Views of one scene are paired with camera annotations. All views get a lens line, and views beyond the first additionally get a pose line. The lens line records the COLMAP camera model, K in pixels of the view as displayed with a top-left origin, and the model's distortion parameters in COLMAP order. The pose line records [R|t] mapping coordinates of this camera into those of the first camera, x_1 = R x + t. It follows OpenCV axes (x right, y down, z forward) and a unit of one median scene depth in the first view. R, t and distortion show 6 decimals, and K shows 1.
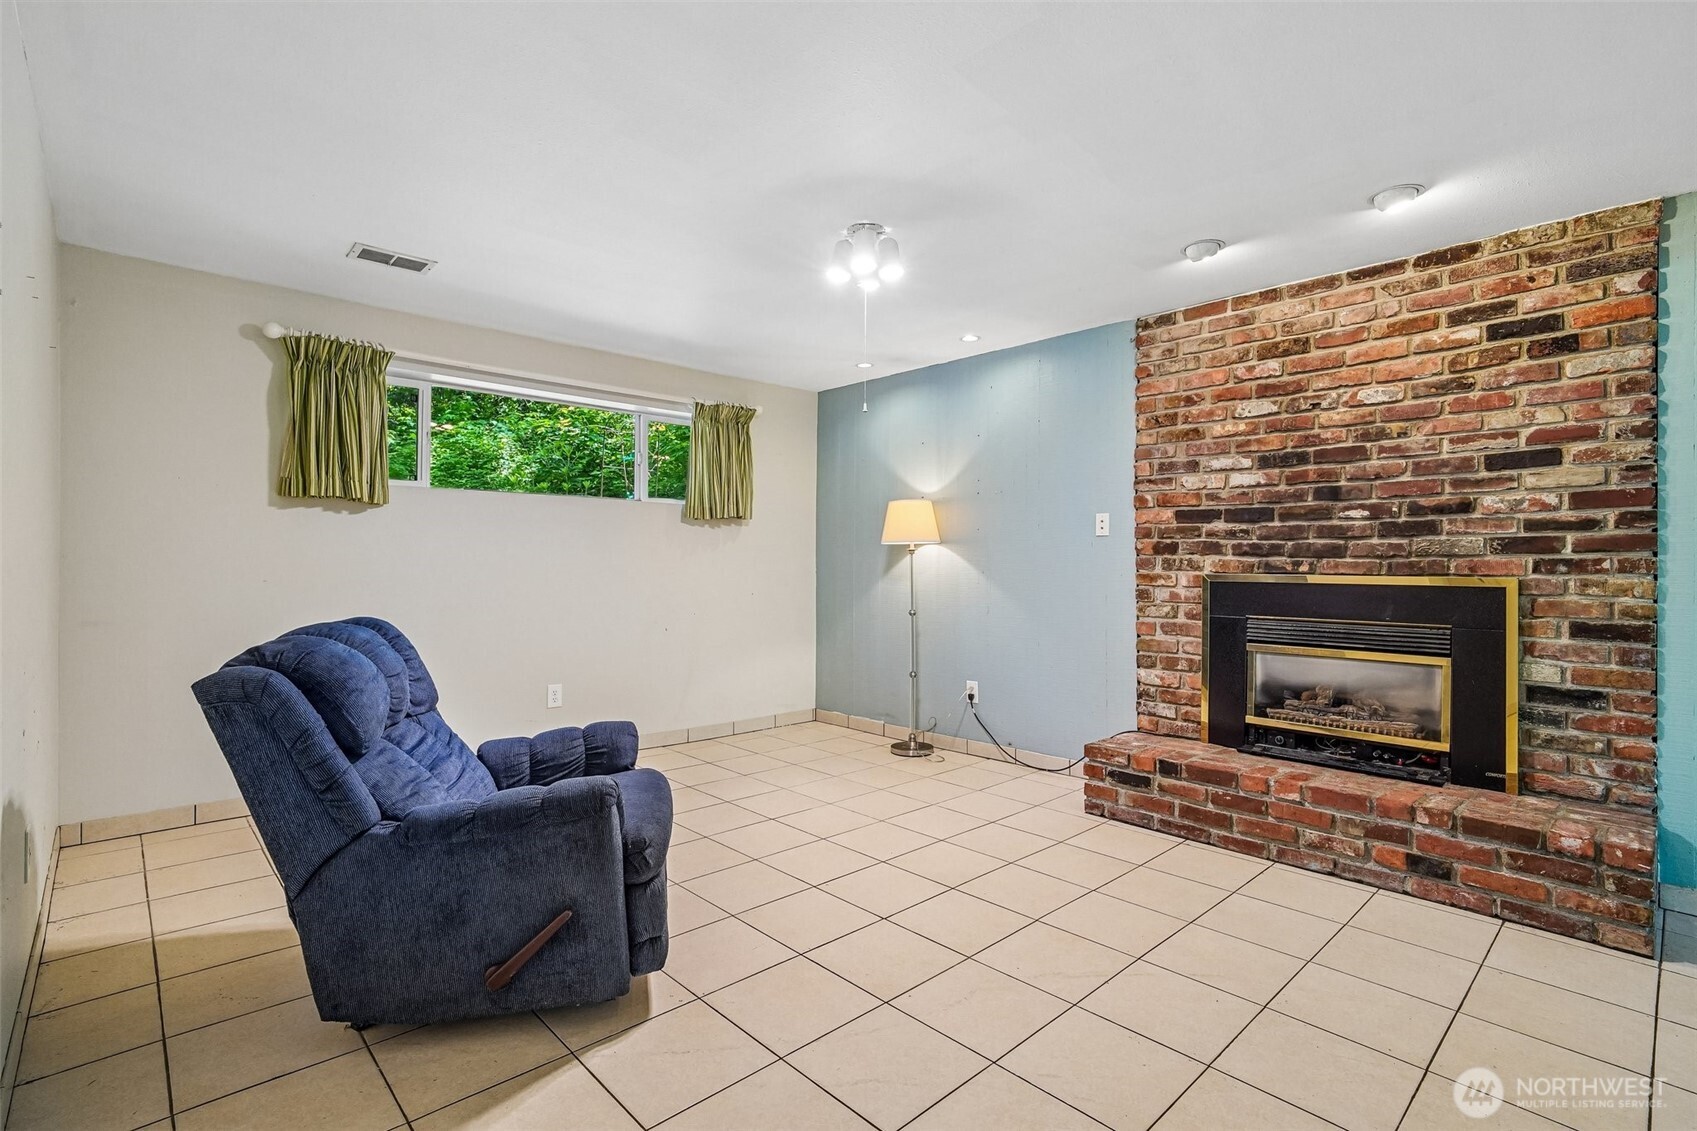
lens RADIAL K [[799.8, 0, 845.2], [0, 799.8, 570.0], [0, 0, 1]] dist [-0.007973, 0.000206]
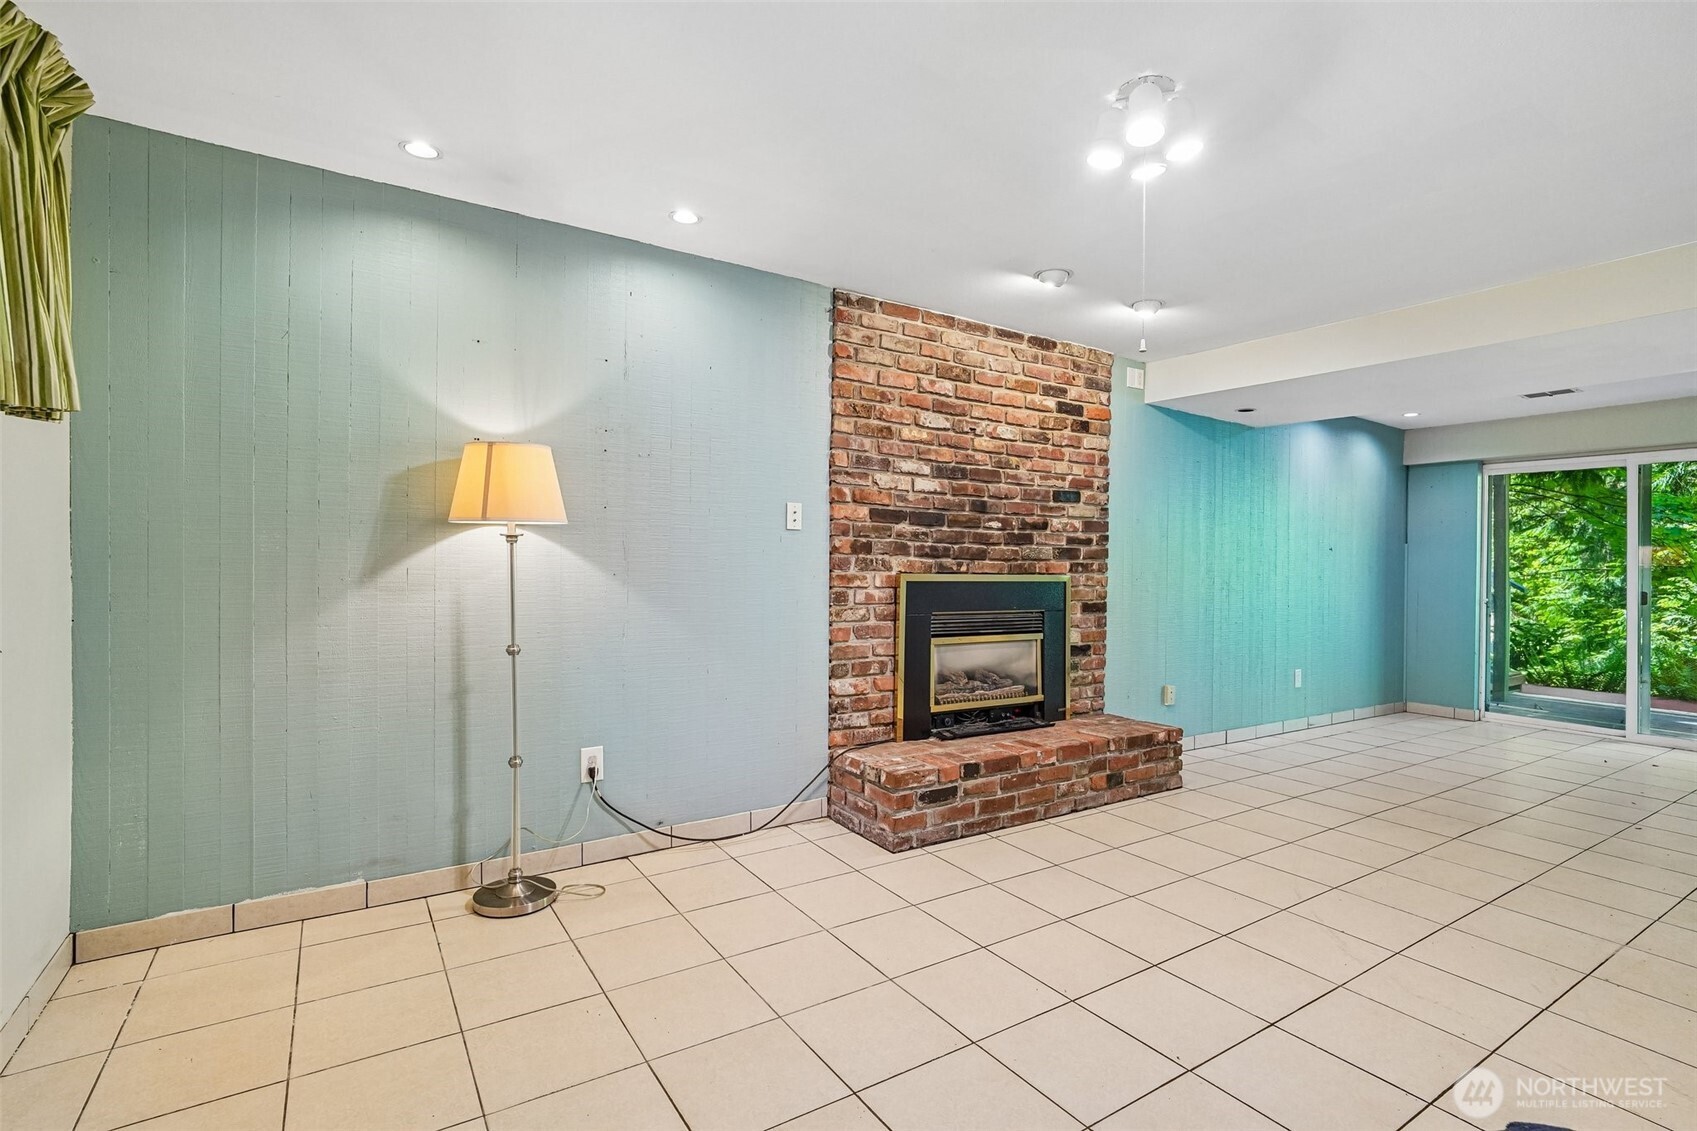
lens RADIAL K [[799.8, 0, 847.0], [0, 799.8, 565.8], [0, 0, 1]] dist [-0.007973, 0.000206]
pose [[0.171927, -0.006923, 0.985085, -0.589459], [-0.007008, 0.999941, 0.008251, -0.014684], [-0.985085, -0.008322, 0.171869, 0.955460]]
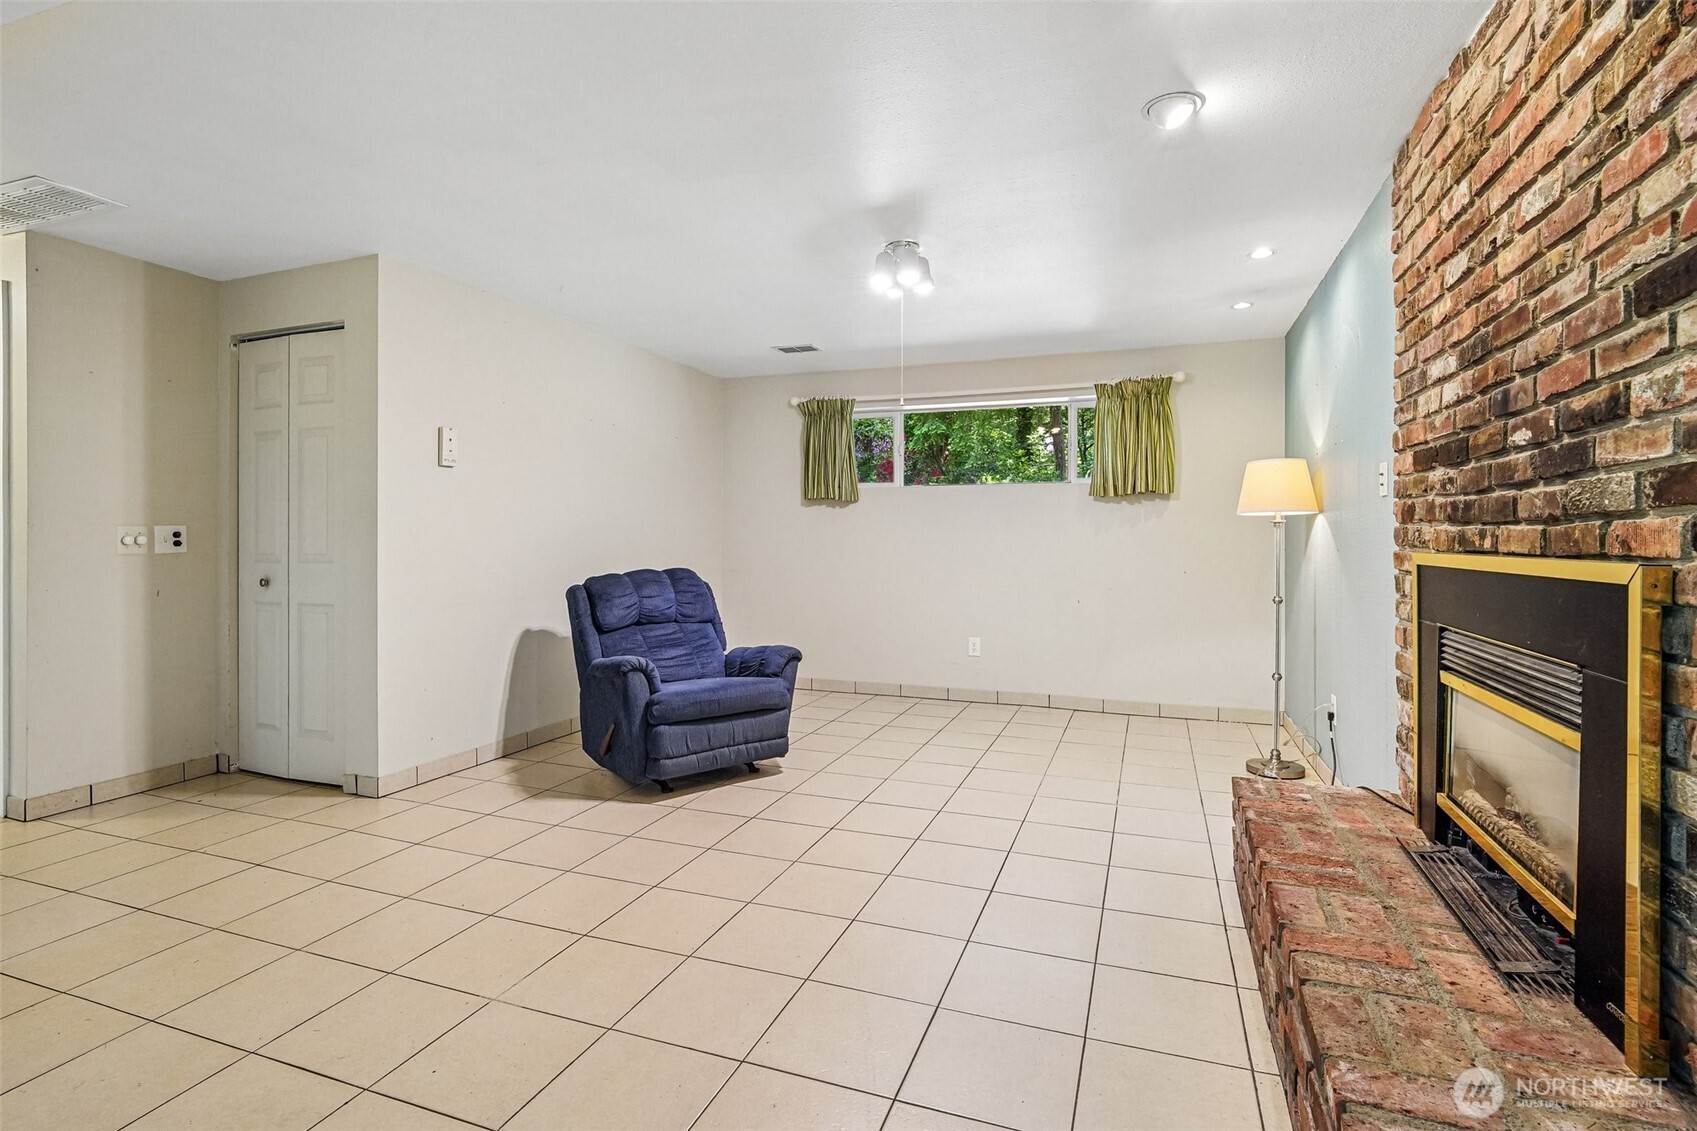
lens RADIAL K [[799.8, 0, 844.2], [0, 799.8, 548.7], [0, 0, 1]] dist [-0.007973, 0.000206]
pose [[0.445419, 0.006667, -0.895298, 0.857207], [-0.006855, 0.999968, 0.004036, 0.002325], [0.895296, 0.004339, 0.445450, 0.352119]]
